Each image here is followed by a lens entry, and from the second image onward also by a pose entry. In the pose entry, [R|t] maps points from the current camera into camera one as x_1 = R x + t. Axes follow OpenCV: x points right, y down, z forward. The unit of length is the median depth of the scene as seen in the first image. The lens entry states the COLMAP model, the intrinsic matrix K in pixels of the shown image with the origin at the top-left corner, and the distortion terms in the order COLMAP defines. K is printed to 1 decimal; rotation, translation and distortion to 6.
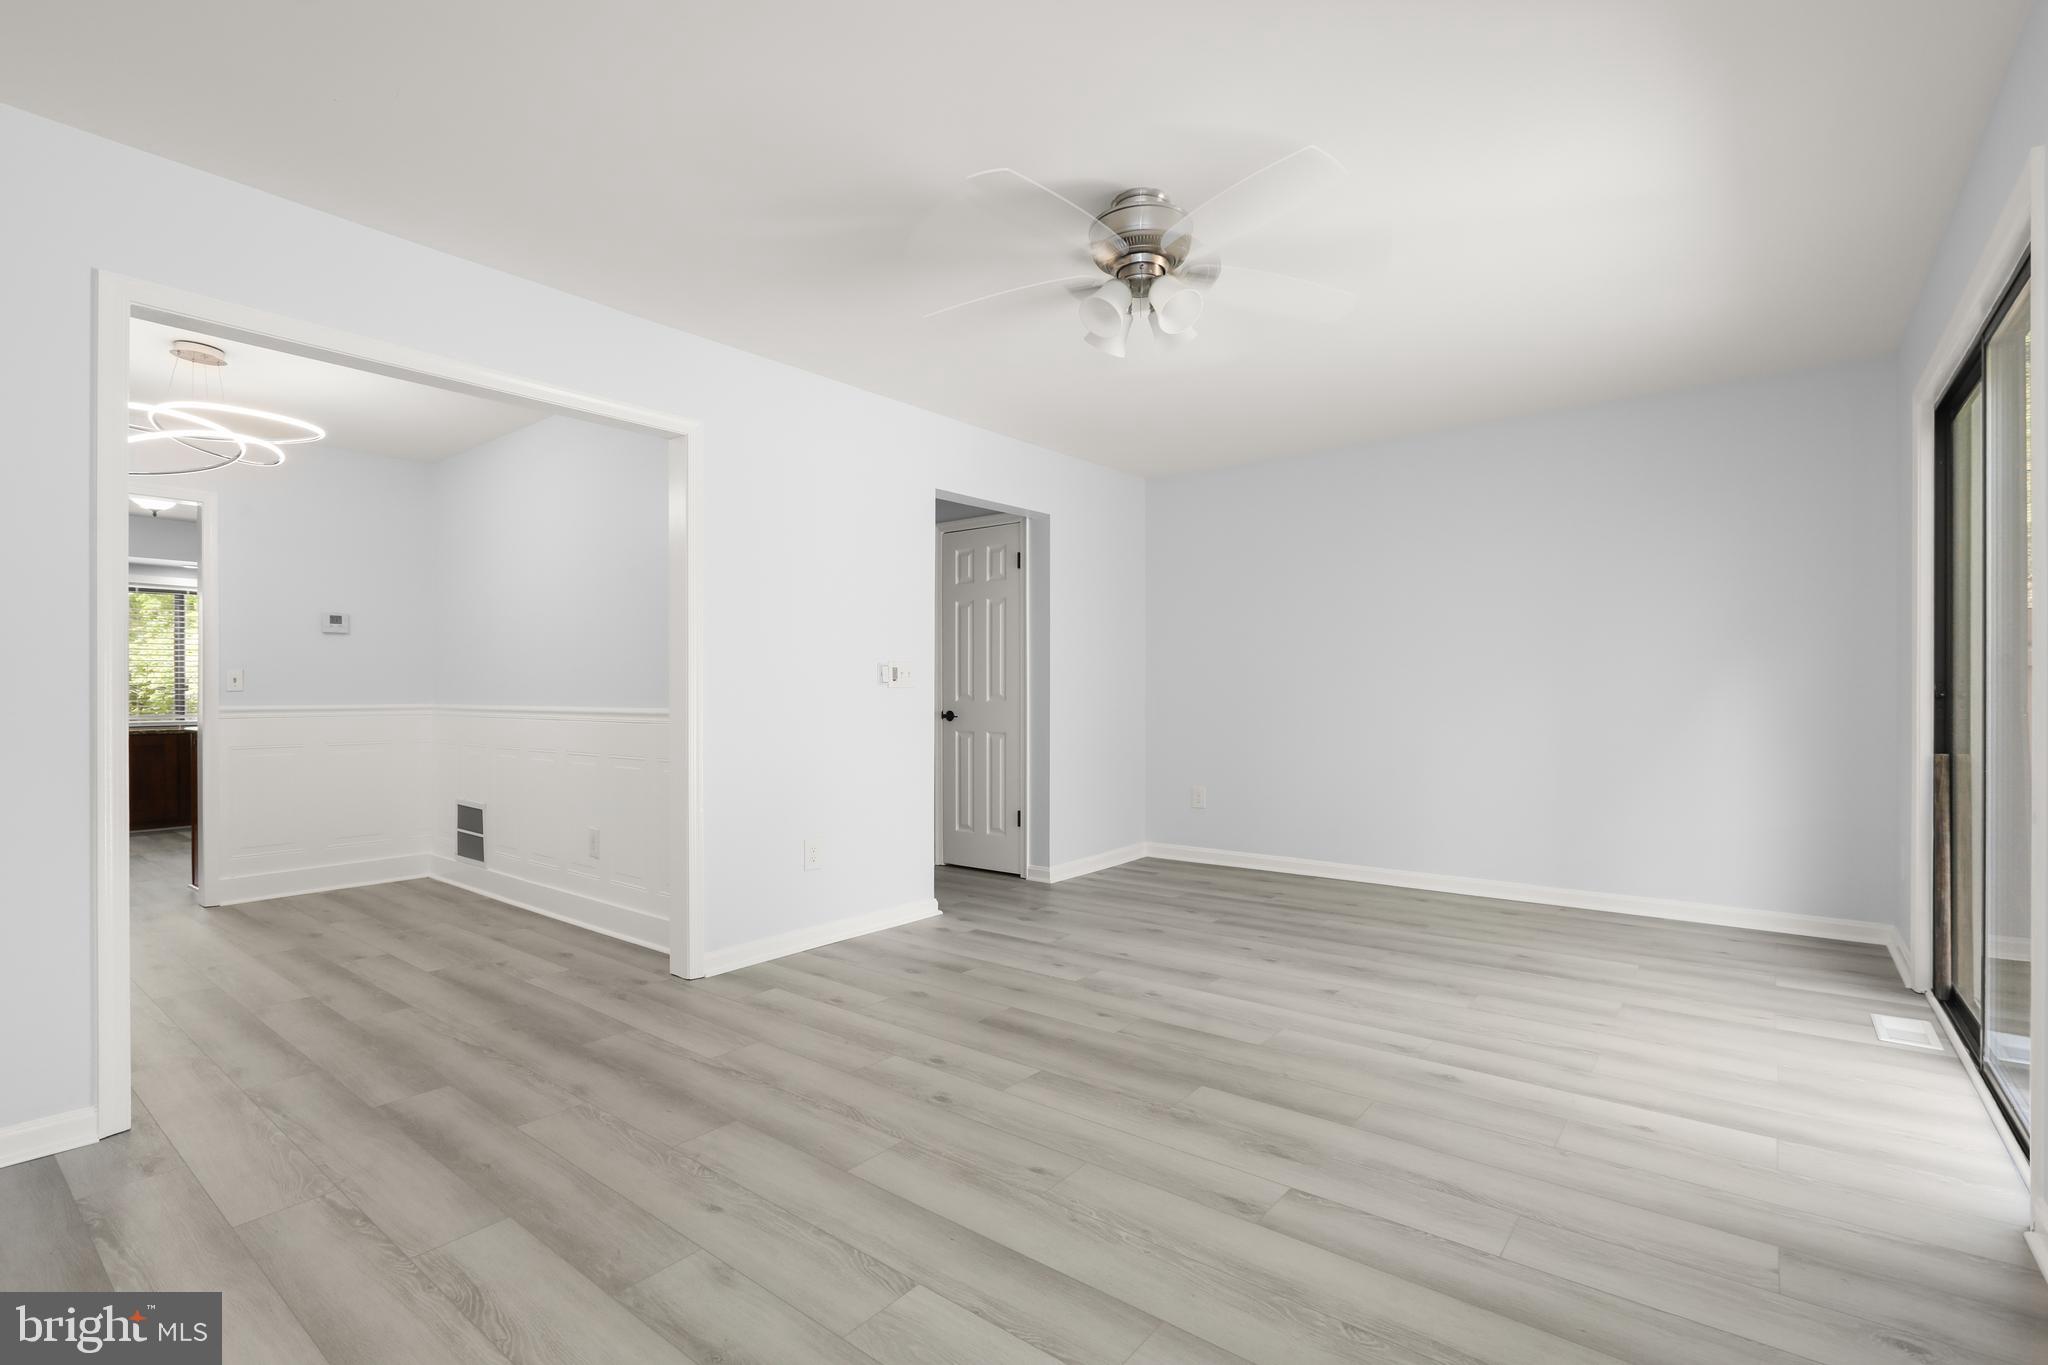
lens RADIAL K [[933.9, 0, 1024.6], [0, 933.9, 689.3], [0, 0, 1]] dist [-0.002739, 0.005041]
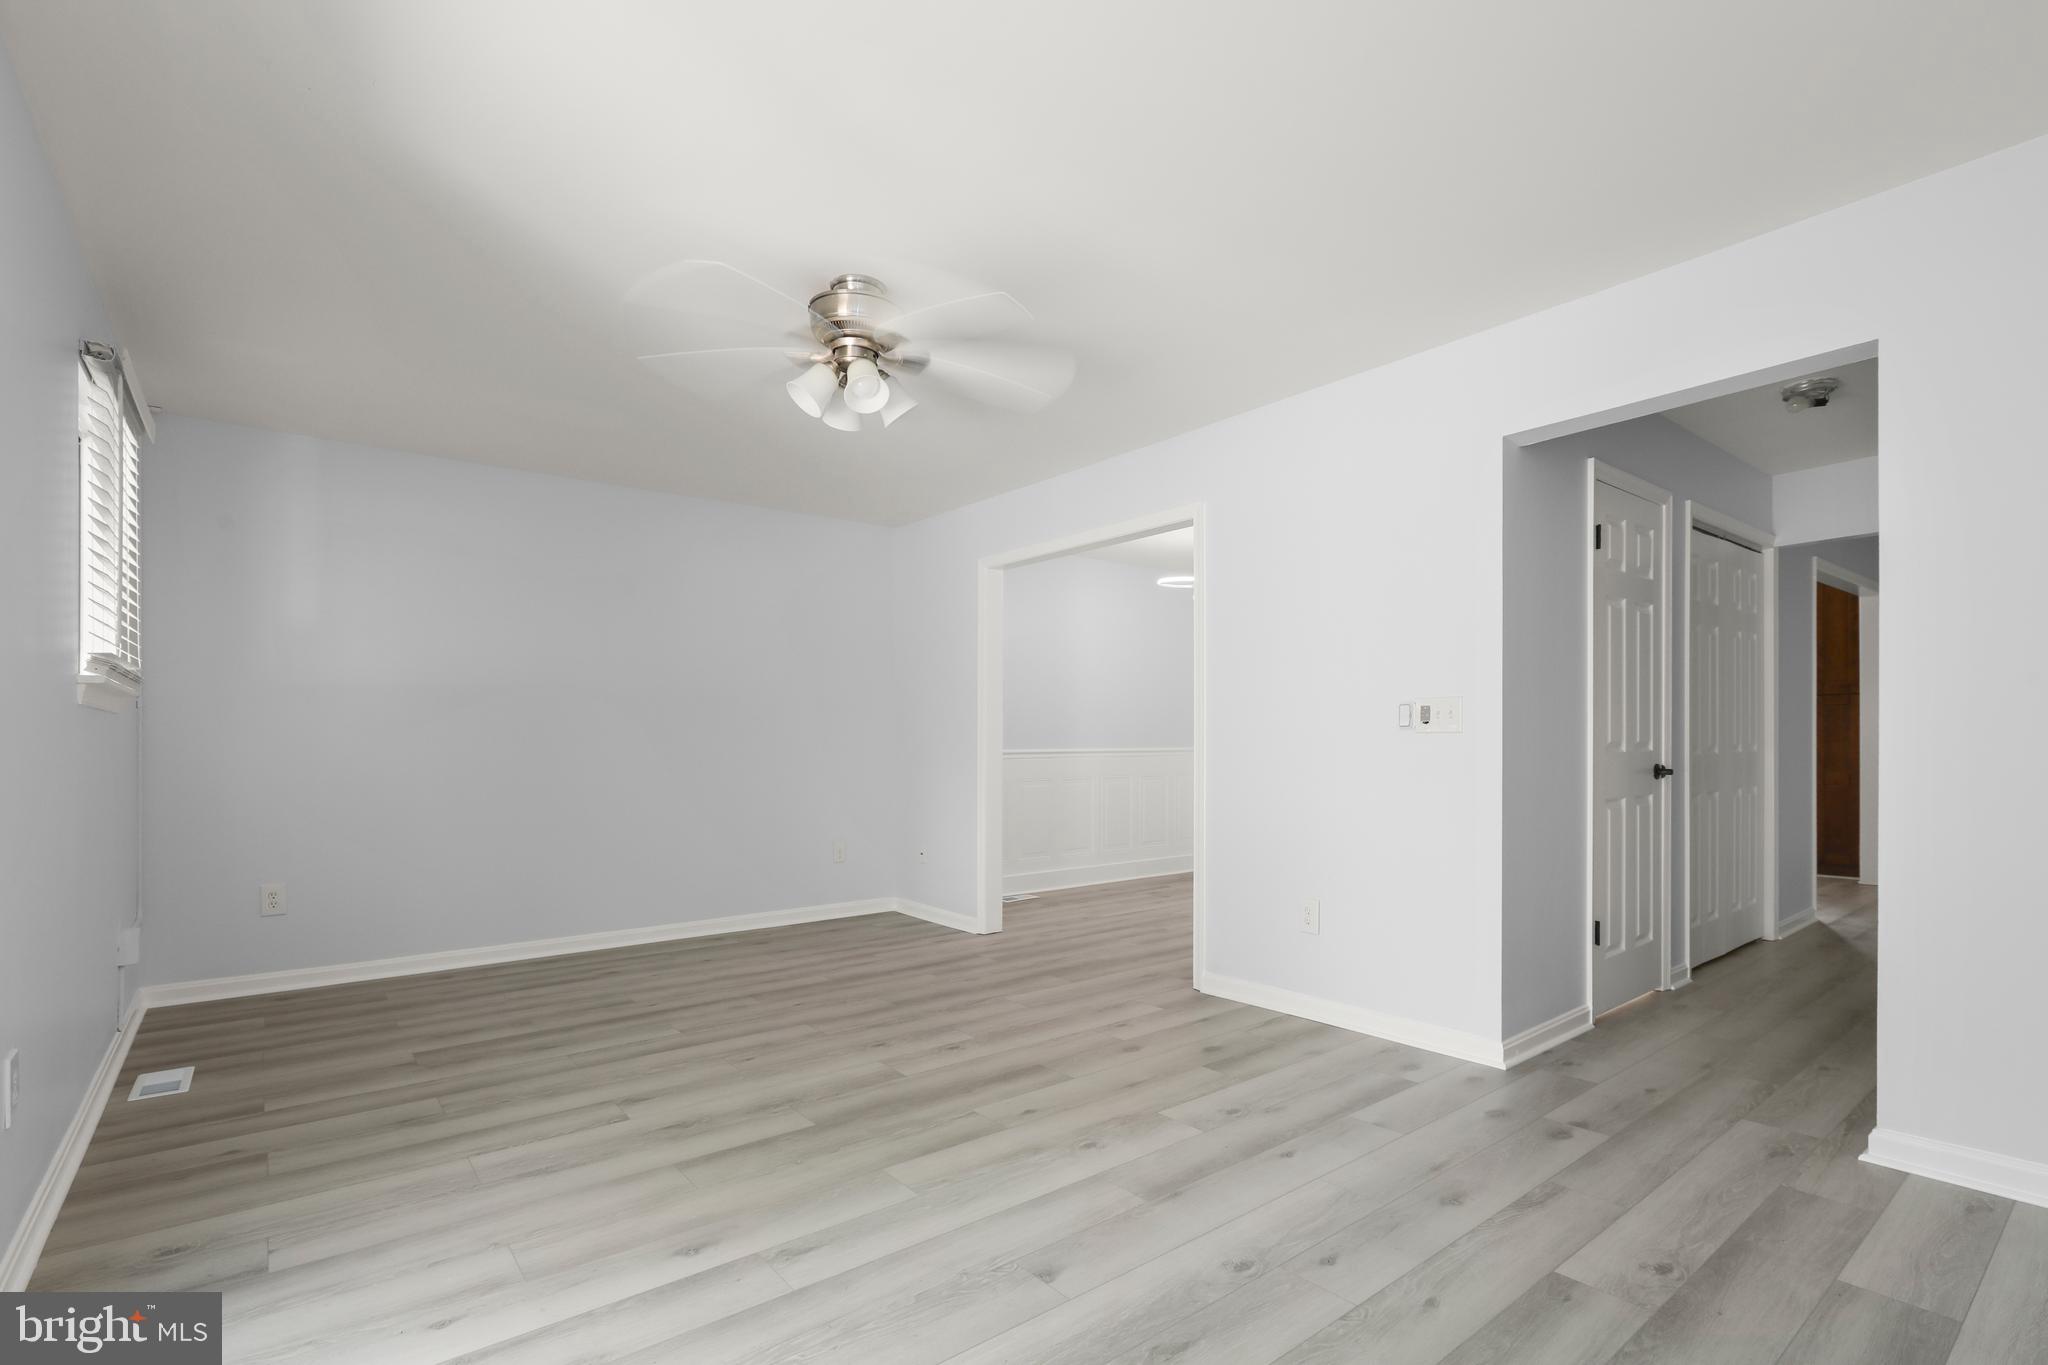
lens RADIAL K [[946.6, 0, 1018.2], [0, 946.6, 655.2], [0, 0, 1]] dist [-0.003753, 0.005398]
pose [[-0.226051, -0.085436, -0.970362, 1.100536], [0.014055, 0.995757, -0.090946, 0.001101], [0.974014, -0.034197, -0.223891, 1.341909]]
